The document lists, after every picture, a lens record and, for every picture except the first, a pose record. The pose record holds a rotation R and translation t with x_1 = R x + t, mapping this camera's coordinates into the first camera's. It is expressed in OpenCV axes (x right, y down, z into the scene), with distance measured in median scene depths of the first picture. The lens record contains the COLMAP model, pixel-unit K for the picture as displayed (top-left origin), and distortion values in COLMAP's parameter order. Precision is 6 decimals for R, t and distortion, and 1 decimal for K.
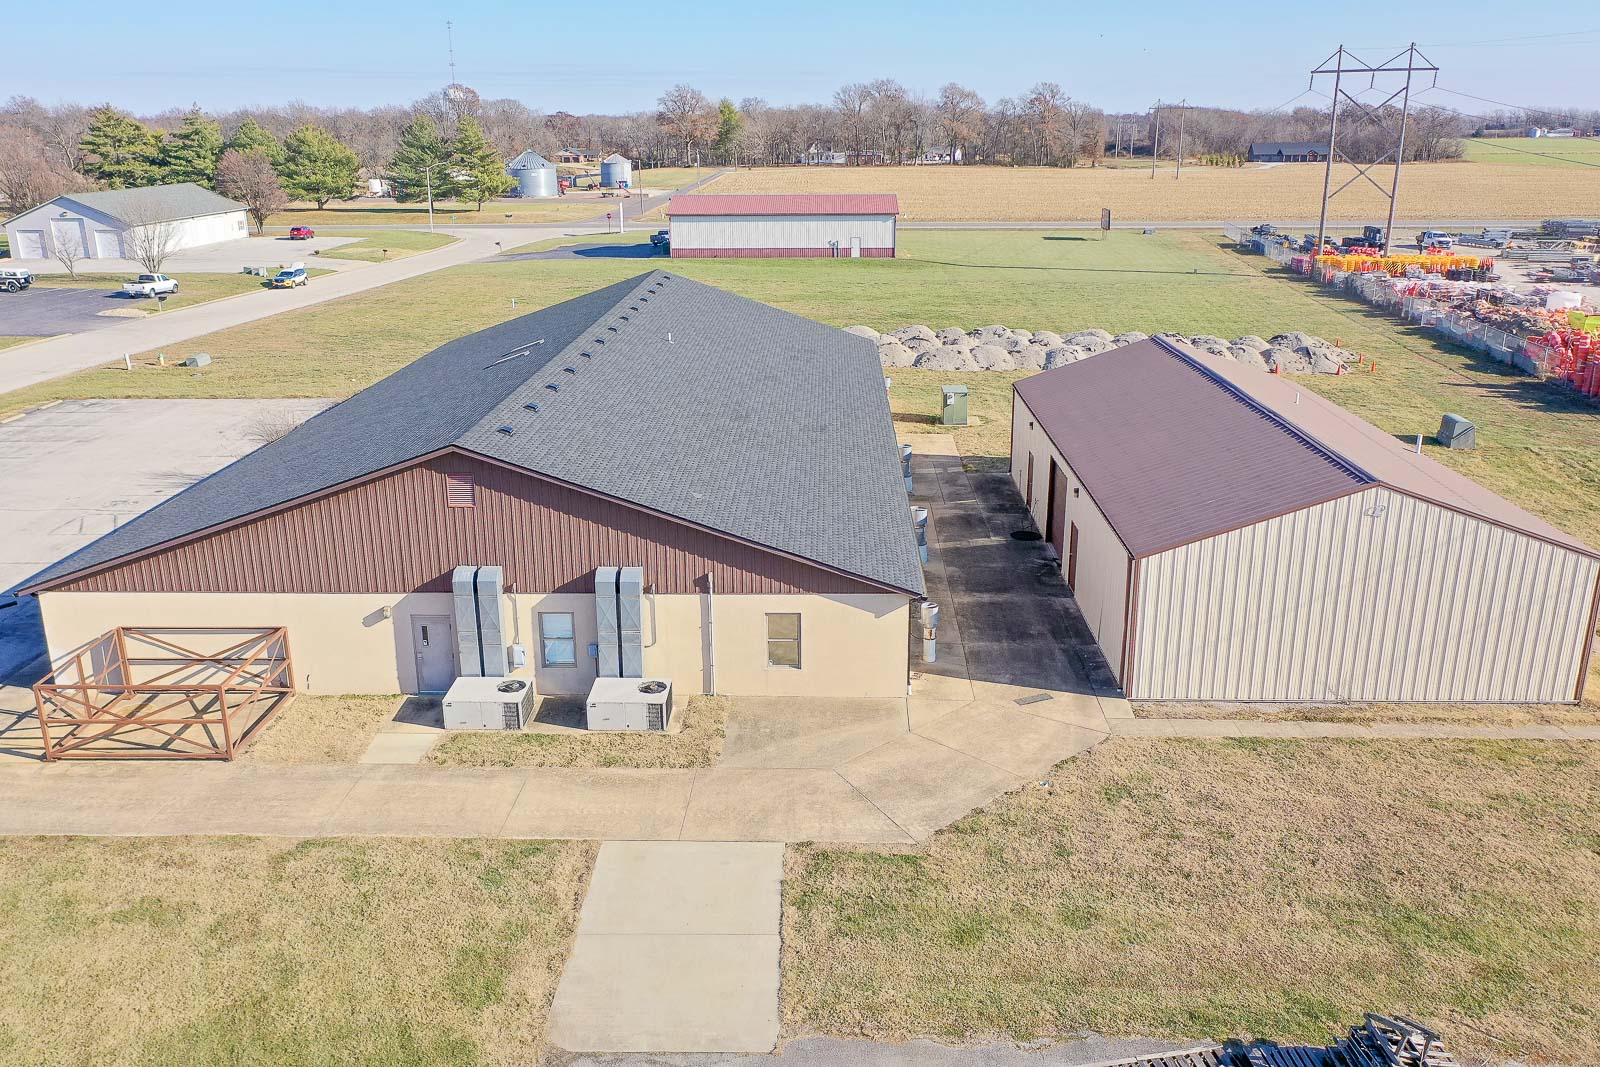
lens RADIAL K [[1289.9, 0, 800.0], [0, 1289.9, 533.5], [0, 0, 1]] dist [-0.001731, 0.009121]
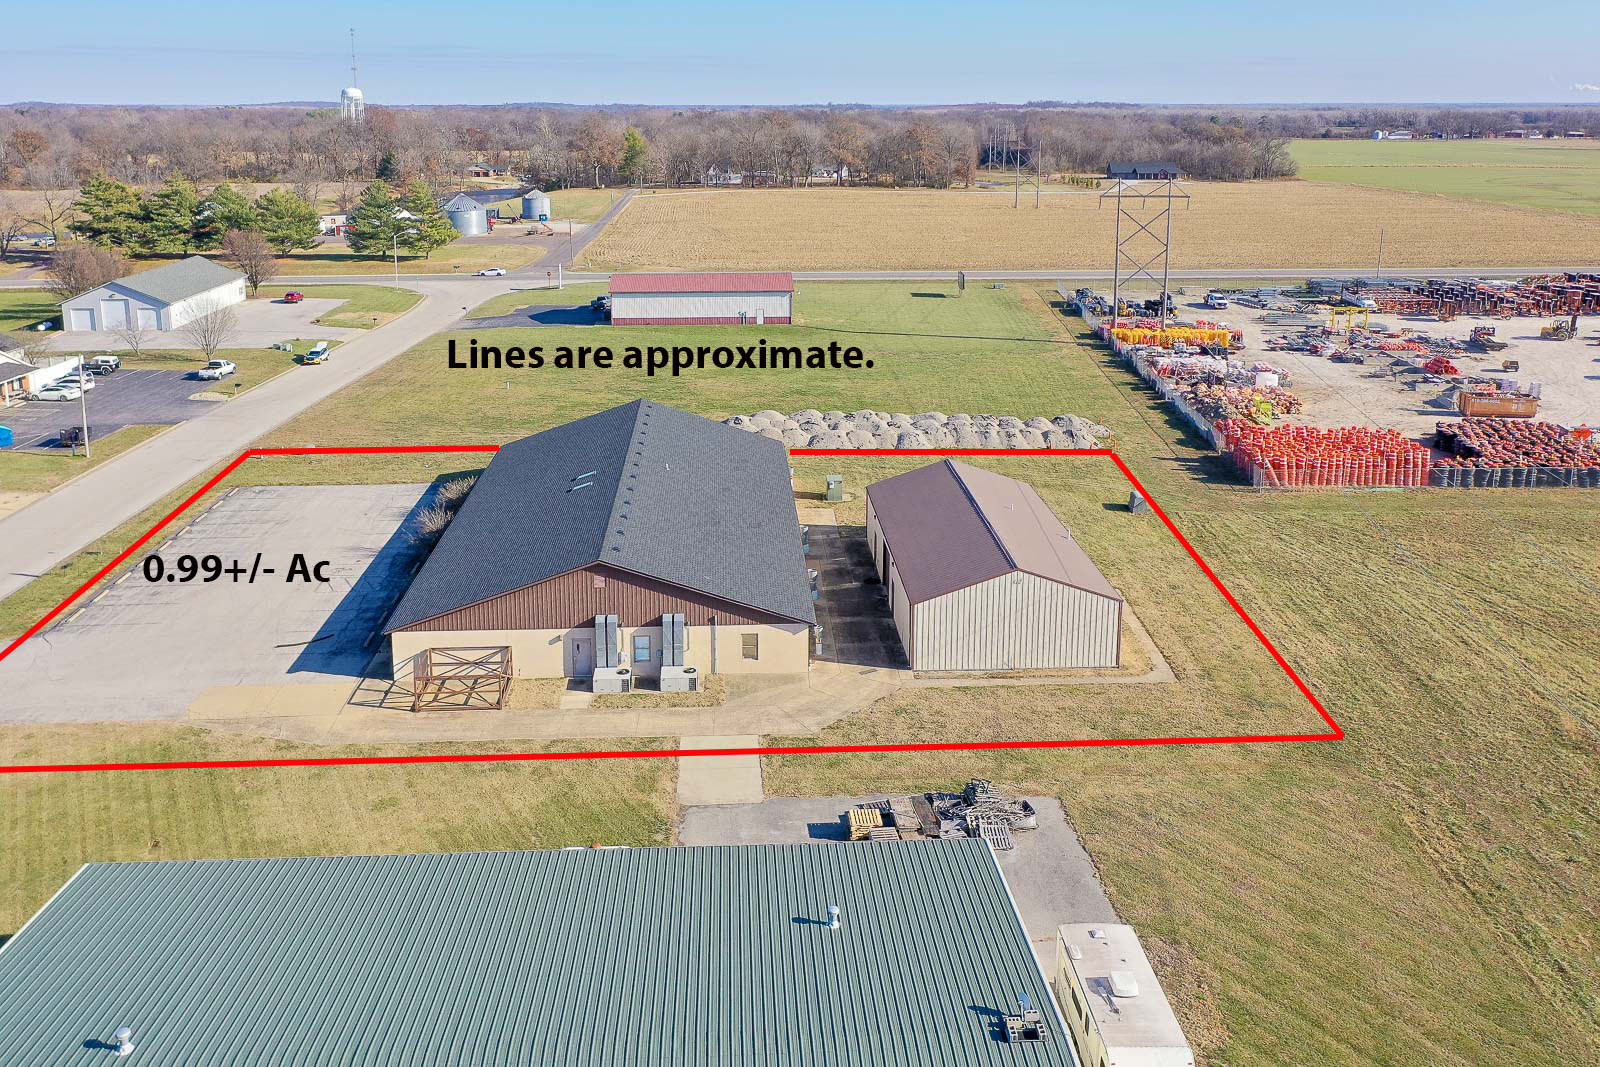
lens RADIAL K [[1315.2, 0, 798.1], [0, 1315.2, 409.5], [0, 0, 1]] dist [0.000995, -0.002635]
pose [[0.996746, -0.010325, 0.079944, -0.096440], [0.016604, 0.996793, -0.078279, -0.126972], [-0.078880, 0.079352, 0.993721, -1.115452]]
